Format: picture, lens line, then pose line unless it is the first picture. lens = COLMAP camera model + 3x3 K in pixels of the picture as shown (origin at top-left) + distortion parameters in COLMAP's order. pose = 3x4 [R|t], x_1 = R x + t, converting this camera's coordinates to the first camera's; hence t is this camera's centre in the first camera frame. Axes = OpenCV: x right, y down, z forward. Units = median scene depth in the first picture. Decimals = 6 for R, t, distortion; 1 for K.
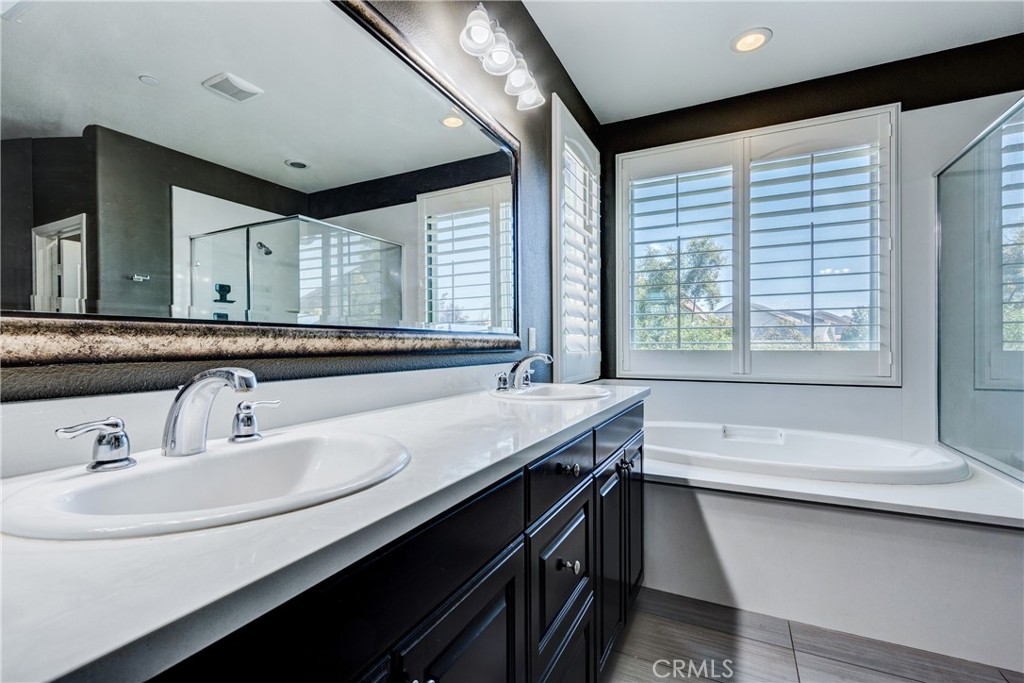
lens RADIAL K [[466.2, 0, 510.7], [0, 466.2, 344.4], [0, 0, 1]] dist [-0.002843, -0.000862]
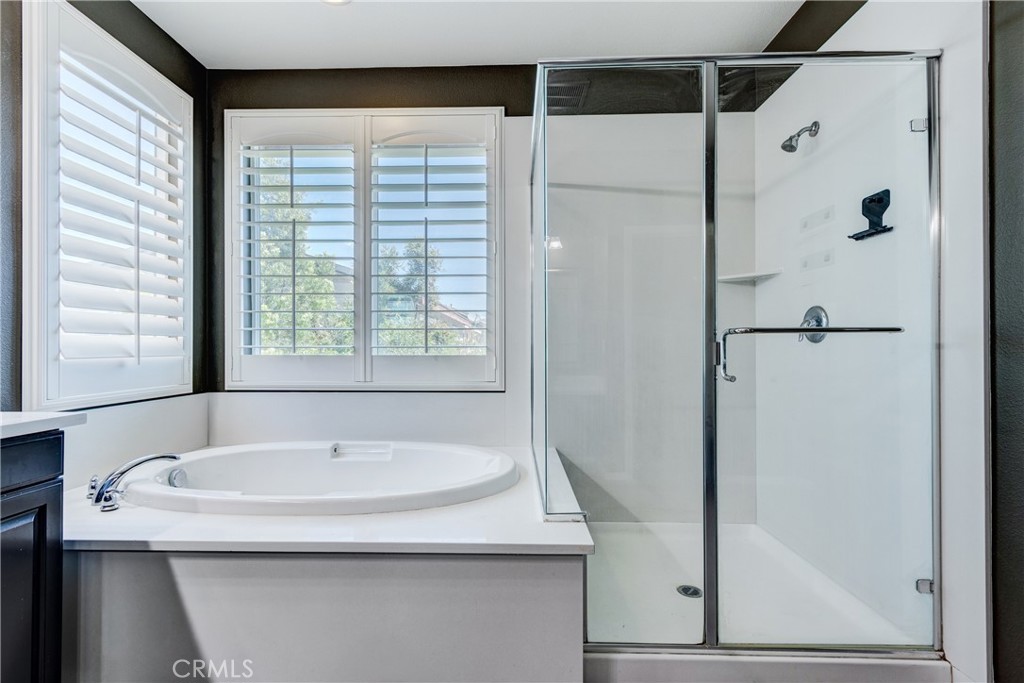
lens RADIAL K [[466.2, 0, 512.0], [0, 466.2, 343.4], [0, 0, 1]] dist [-0.002843, -0.000862]
pose [[0.902165, 0.003140, 0.431380, 0.400844], [-0.001630, 0.999991, -0.003869, -0.007677], [-0.431388, 0.002787, 0.902162, 0.084235]]
